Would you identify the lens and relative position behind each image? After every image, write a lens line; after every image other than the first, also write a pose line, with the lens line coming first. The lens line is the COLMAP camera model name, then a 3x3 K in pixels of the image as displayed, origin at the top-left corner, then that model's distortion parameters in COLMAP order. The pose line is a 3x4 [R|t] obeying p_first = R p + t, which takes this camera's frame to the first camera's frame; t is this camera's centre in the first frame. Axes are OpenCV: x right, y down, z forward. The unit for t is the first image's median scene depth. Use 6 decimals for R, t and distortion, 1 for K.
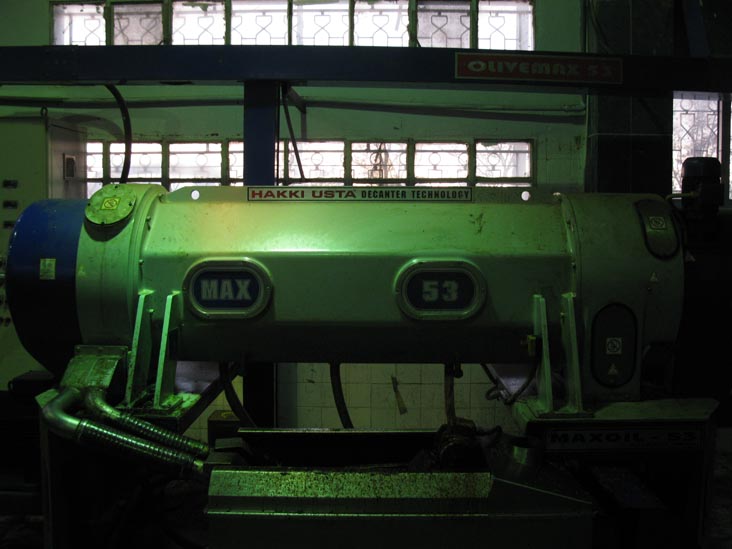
lens RADIAL K [[756.7, 0, 366.4], [0, 756.7, 275.5], [0, 0, 1]] dist [-0.113489, 0.000000]
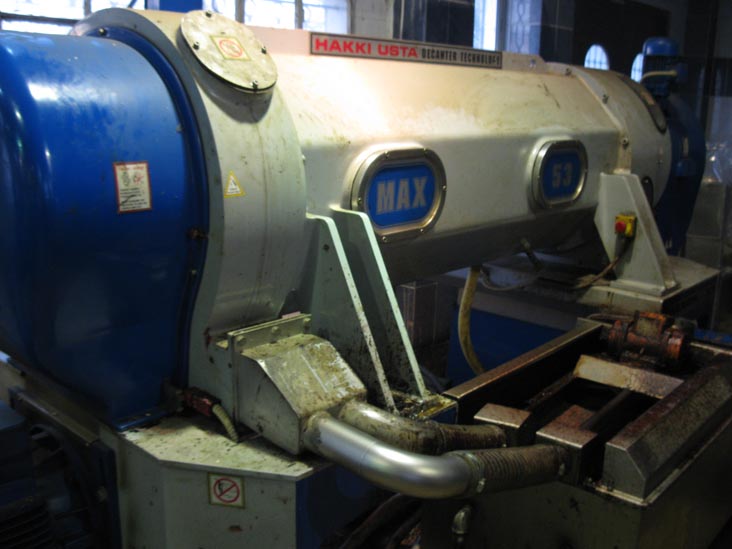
lens RADIAL K [[756.7, 0, 366.1], [0, 756.7, 274.6], [0, 0, 1]] dist [-0.113489, 0.000000]
pose [[0.636500, -0.169878, 0.752336, -0.694894], [0.033338, 0.980590, 0.193213, -0.040000], [-0.770556, -0.097899, 0.629809, 0.594247]]
